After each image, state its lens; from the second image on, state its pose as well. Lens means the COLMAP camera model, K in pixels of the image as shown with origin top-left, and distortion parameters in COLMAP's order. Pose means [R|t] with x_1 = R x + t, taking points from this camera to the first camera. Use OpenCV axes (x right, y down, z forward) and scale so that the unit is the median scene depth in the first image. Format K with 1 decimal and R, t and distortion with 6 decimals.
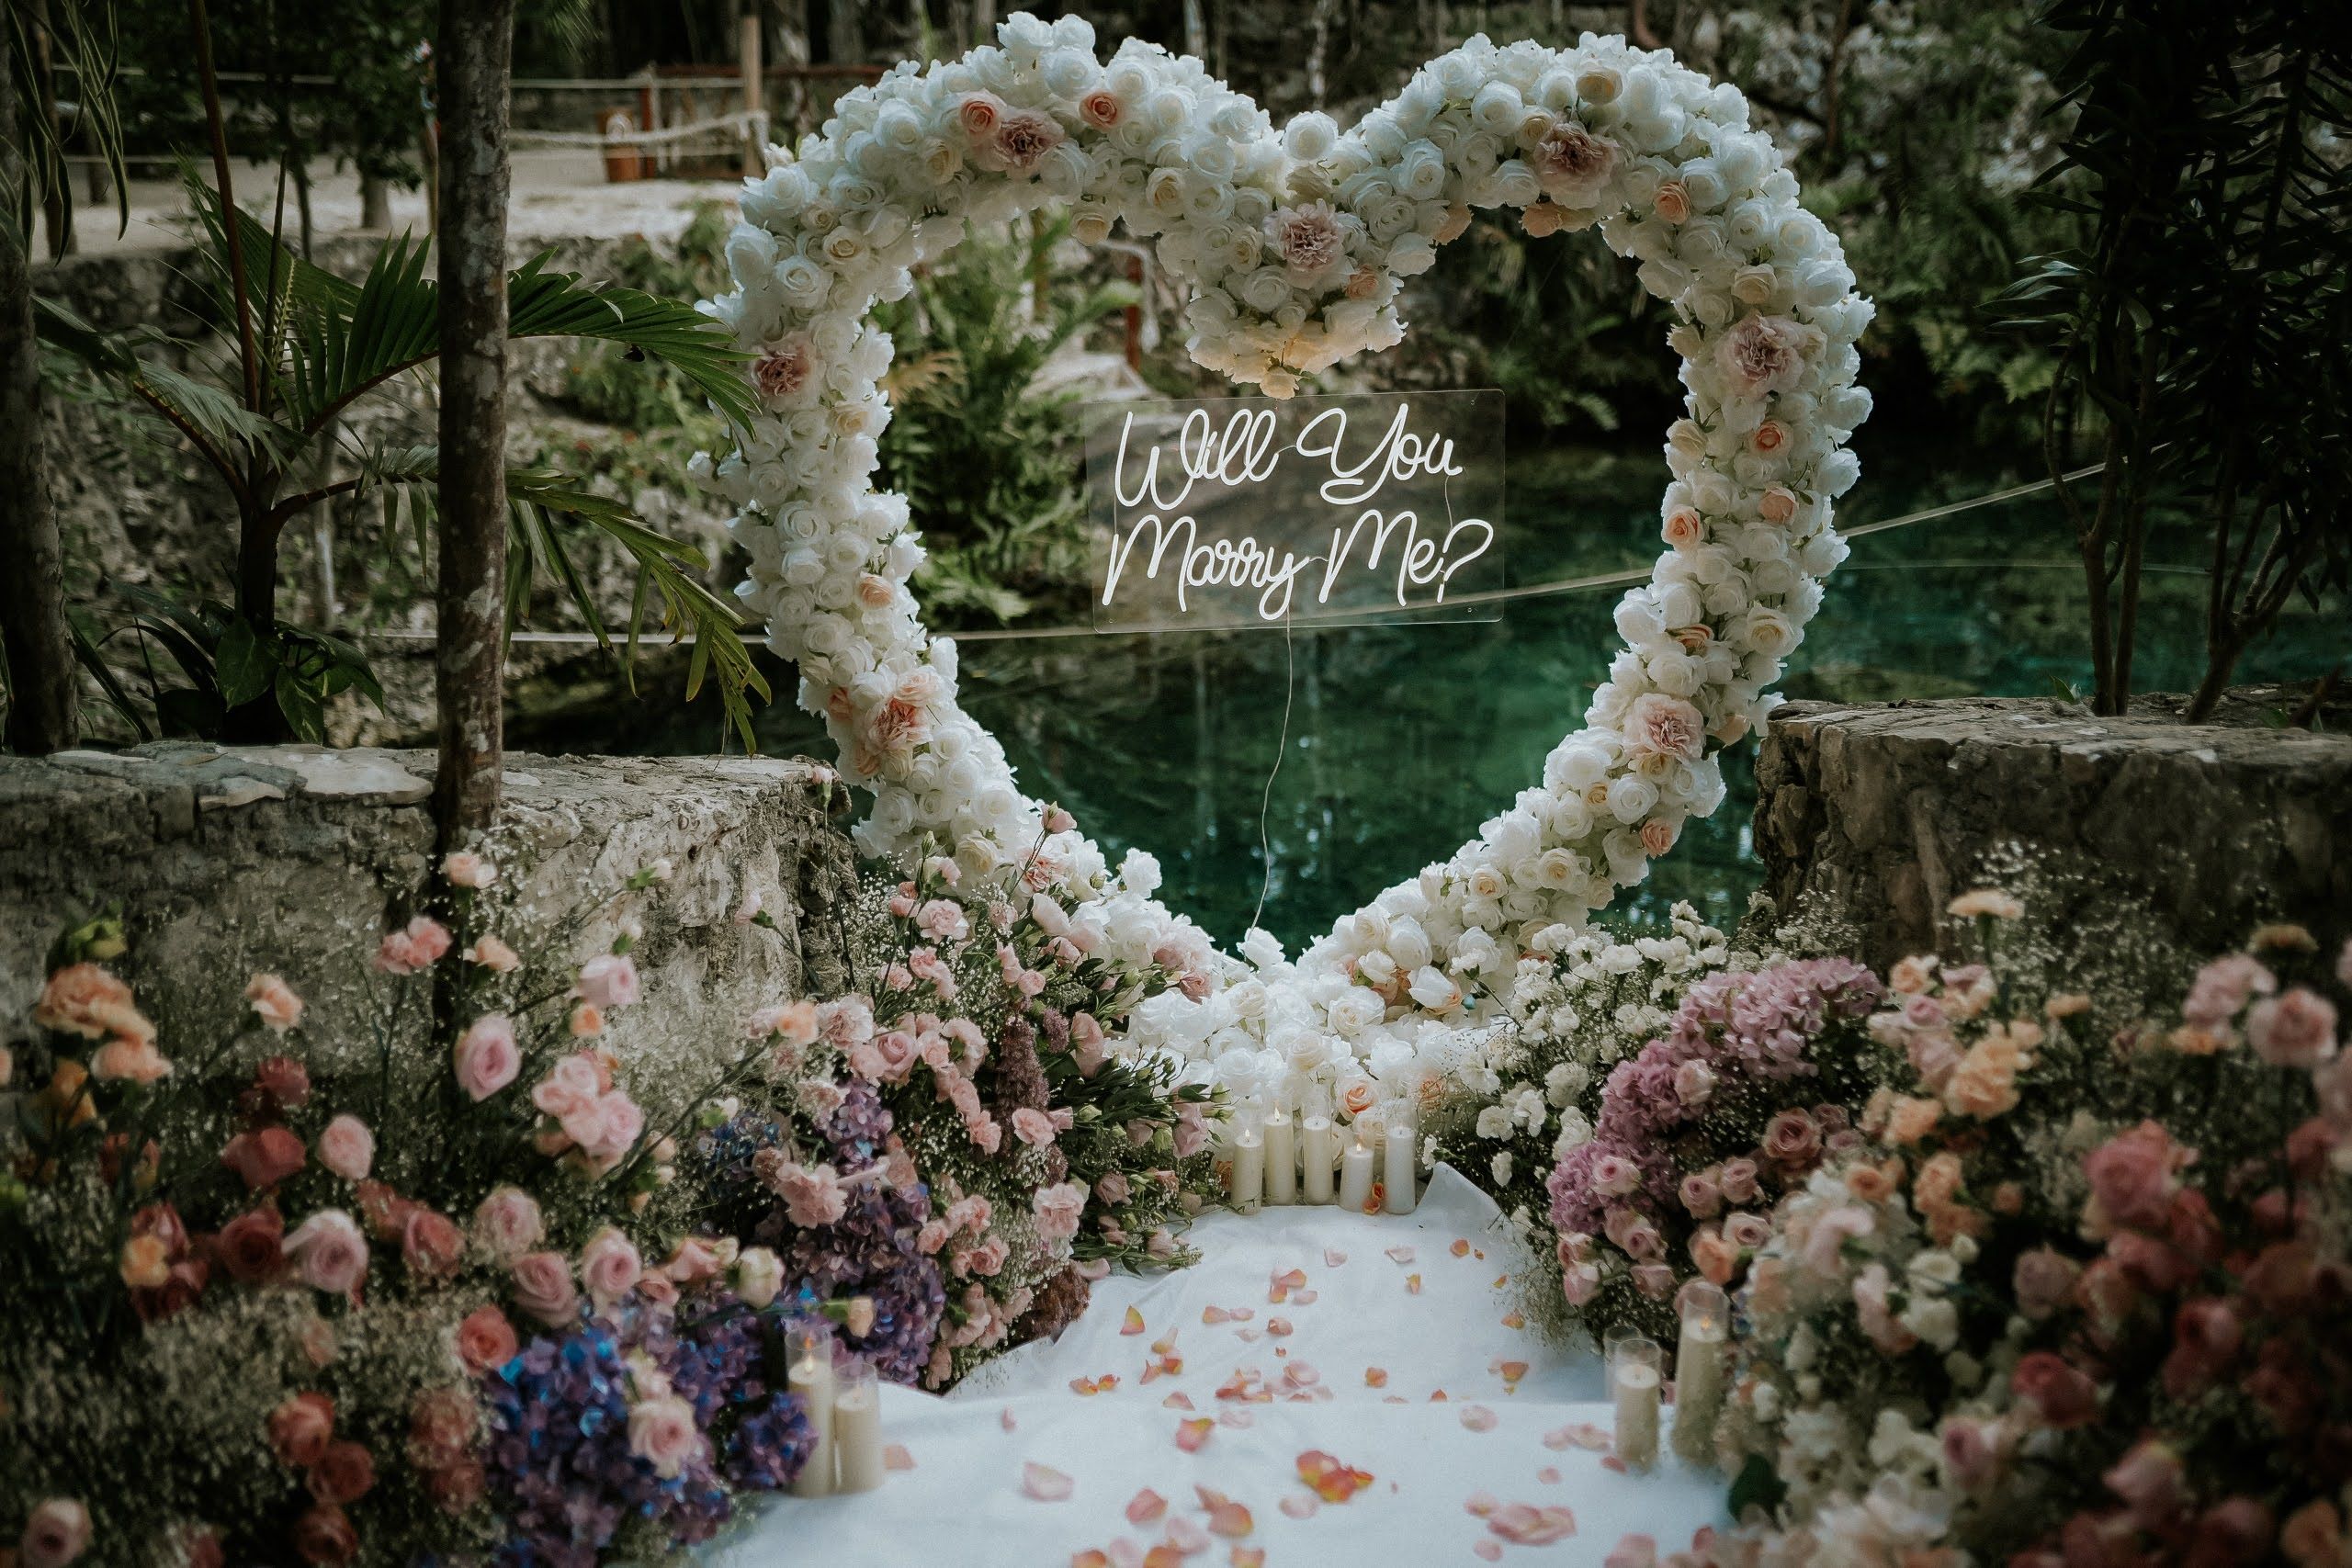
lens RADIAL K [[2481.0, 0, 1128.7], [0, 2481.0, 756.2], [0, 0, 1]] dist [0.018255, 0.006940]
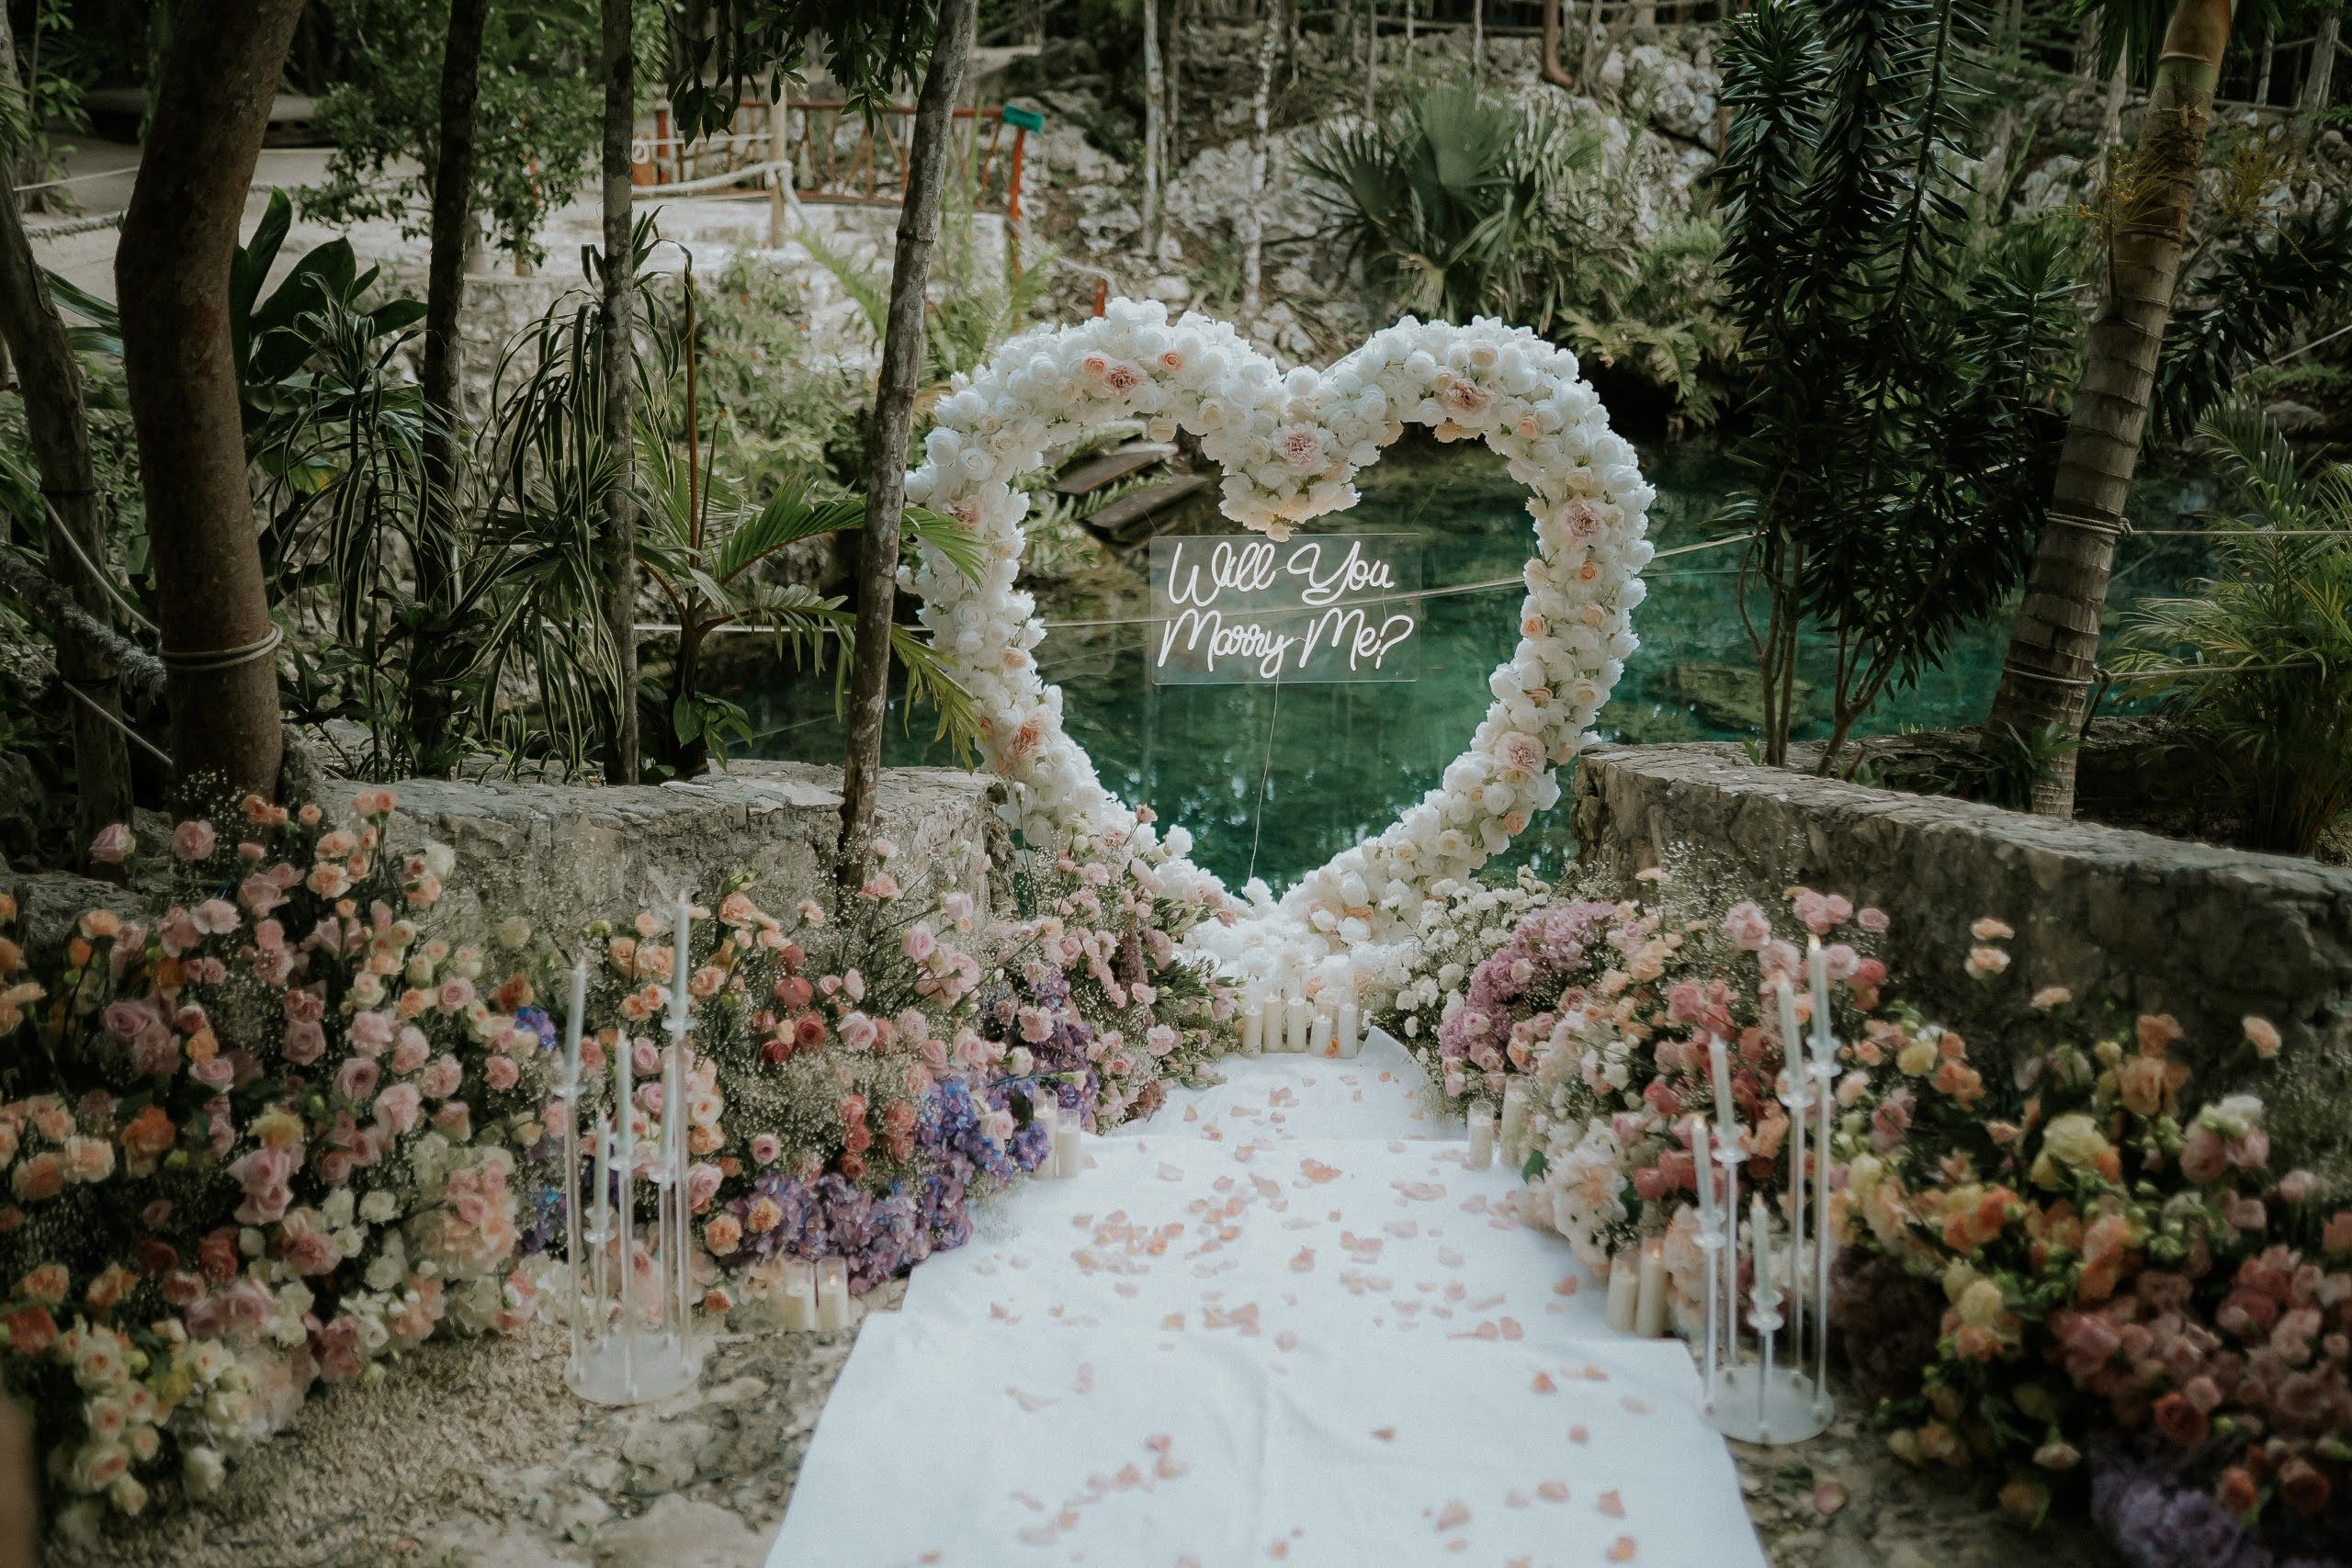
lens RADIAL K [[2498.4, 0, 1139.0], [0, 2498.4, 782.6], [0, 0, 1]] dist [0.011574, -0.000442]
pose [[0.999132, 0.013619, 0.039375, -0.090904], [-0.014992, 0.999282, 0.034783, -0.047456], [-0.038873, -0.035343, 0.998619, -0.598406]]
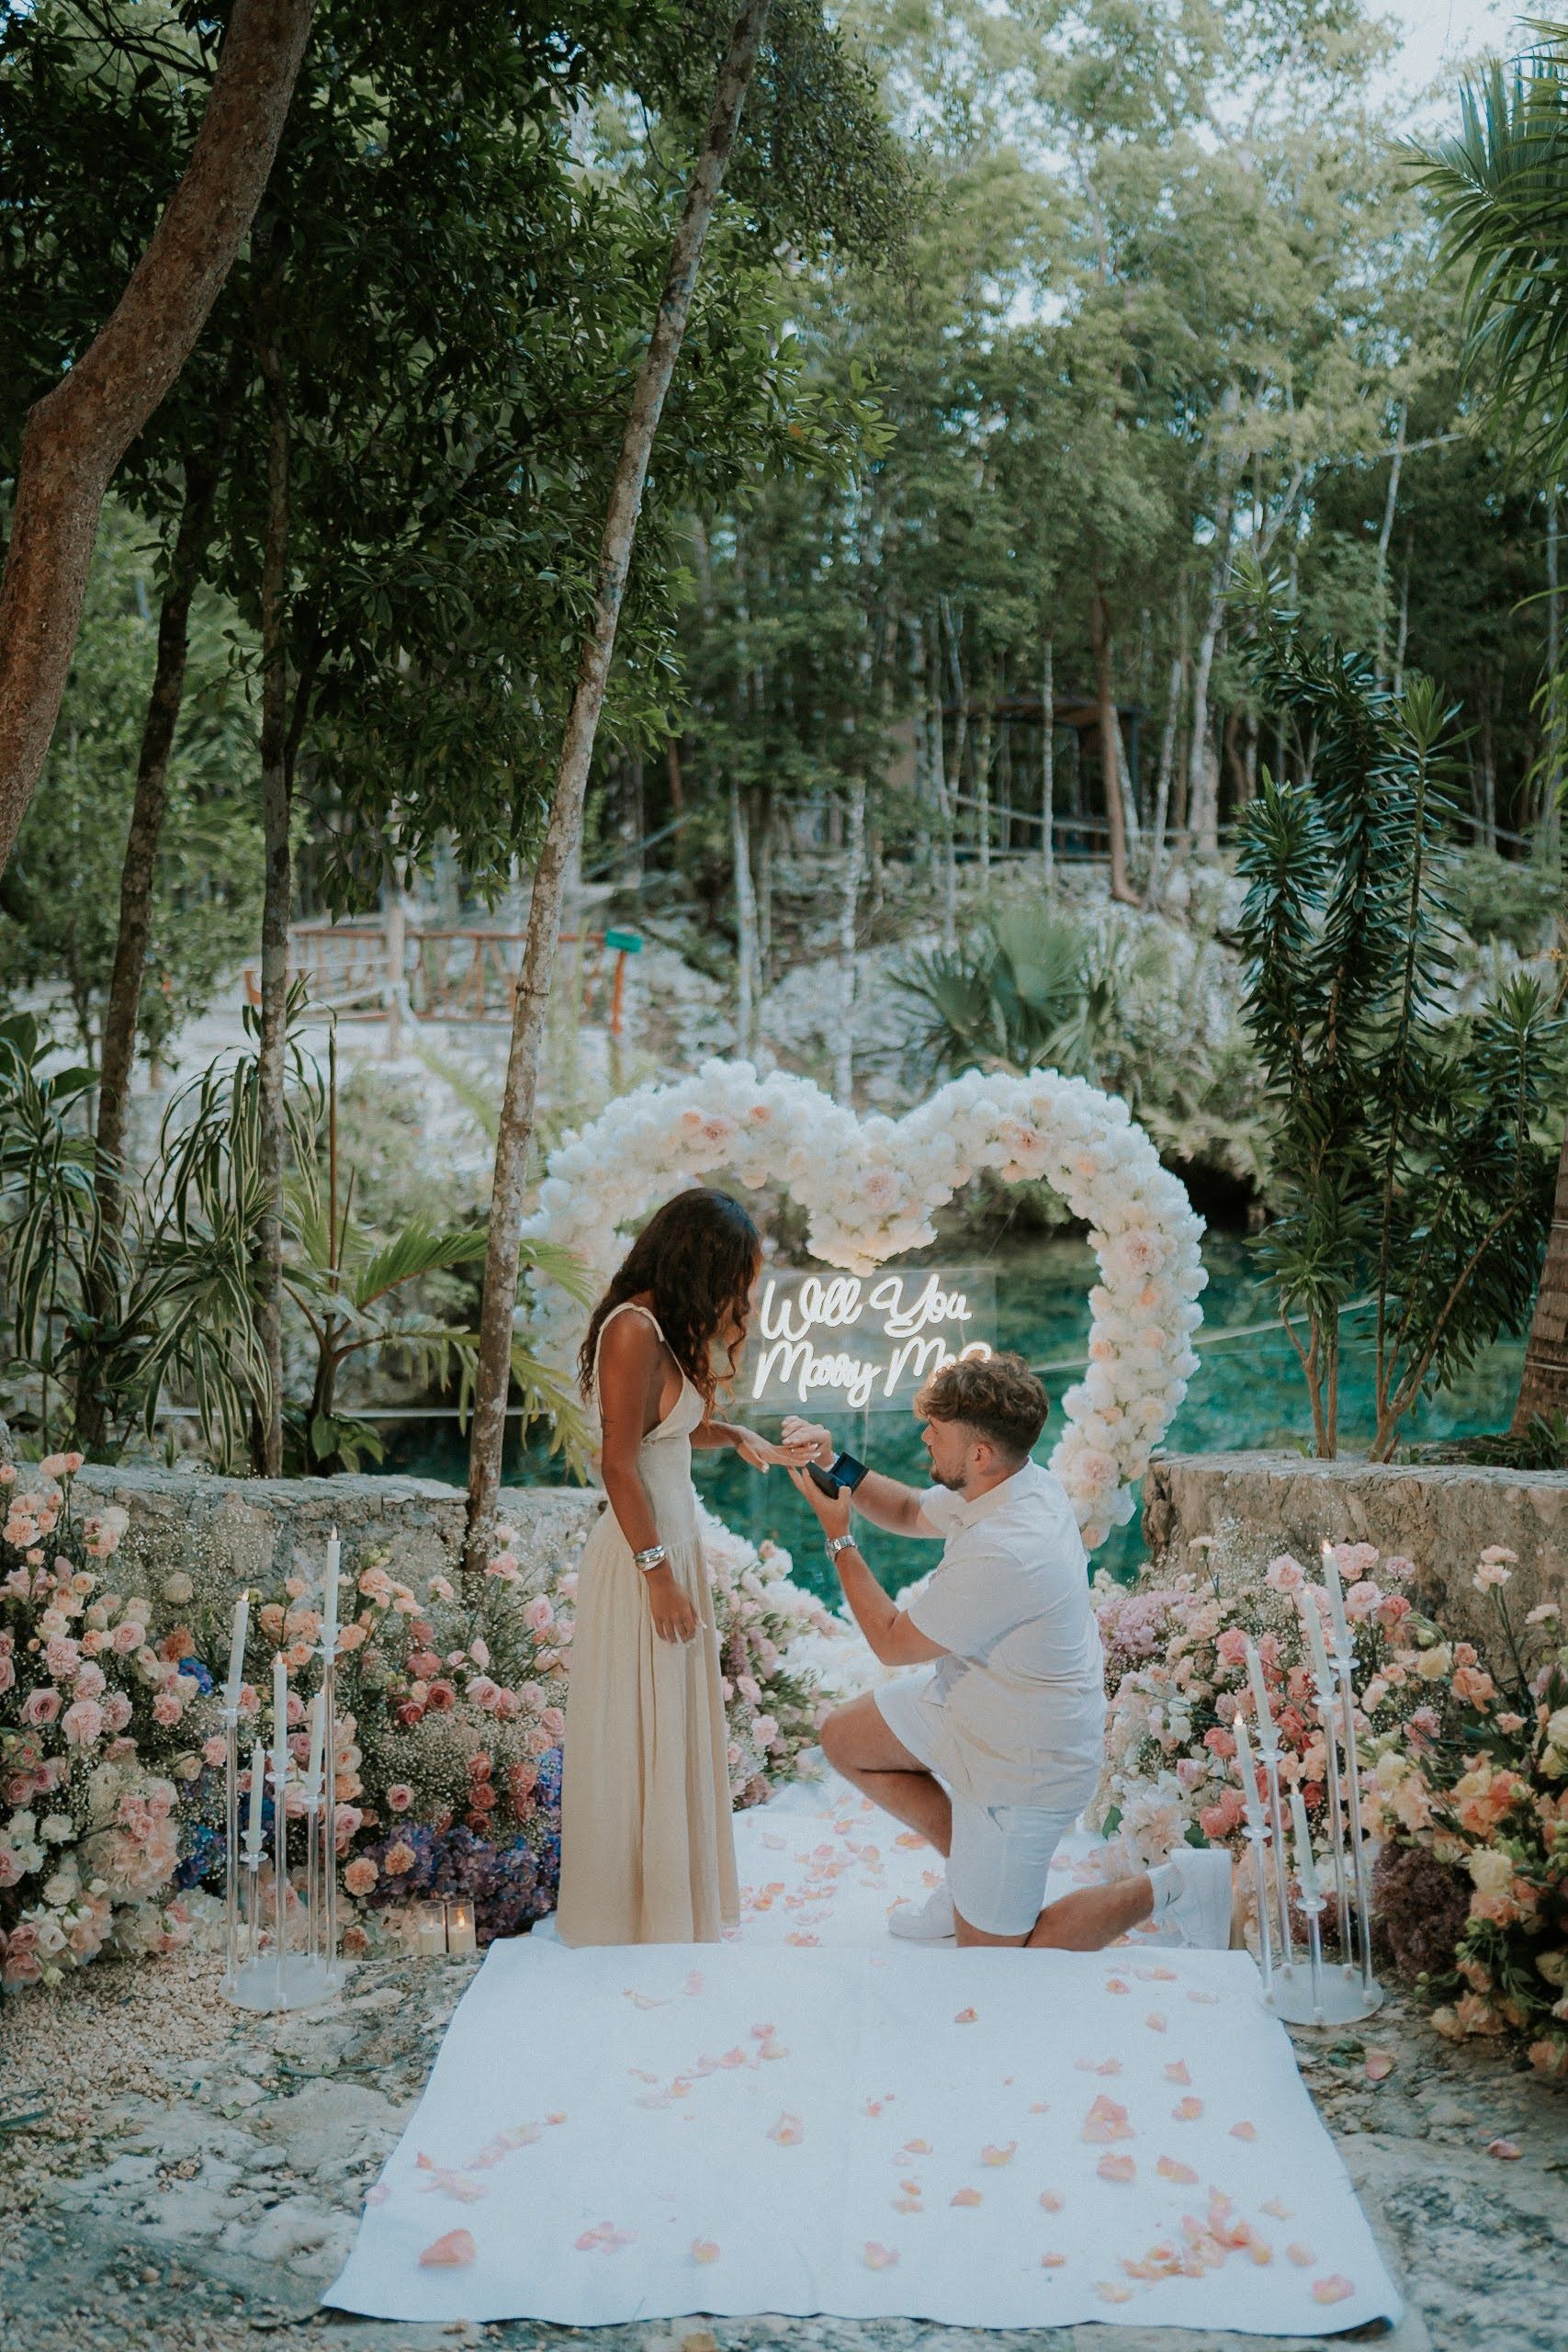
lens RADIAL K [[2498.4, 0, 730.2], [0, 2498.4, 1108.4], [0, 0, 1]] dist [0.011574, -0.000442]
pose [[0.999480, -0.001616, 0.032211, -0.089205], [0.006895, 0.986361, -0.164454, 0.025590], [-0.031506, 0.164590, 0.985859, -0.741177]]
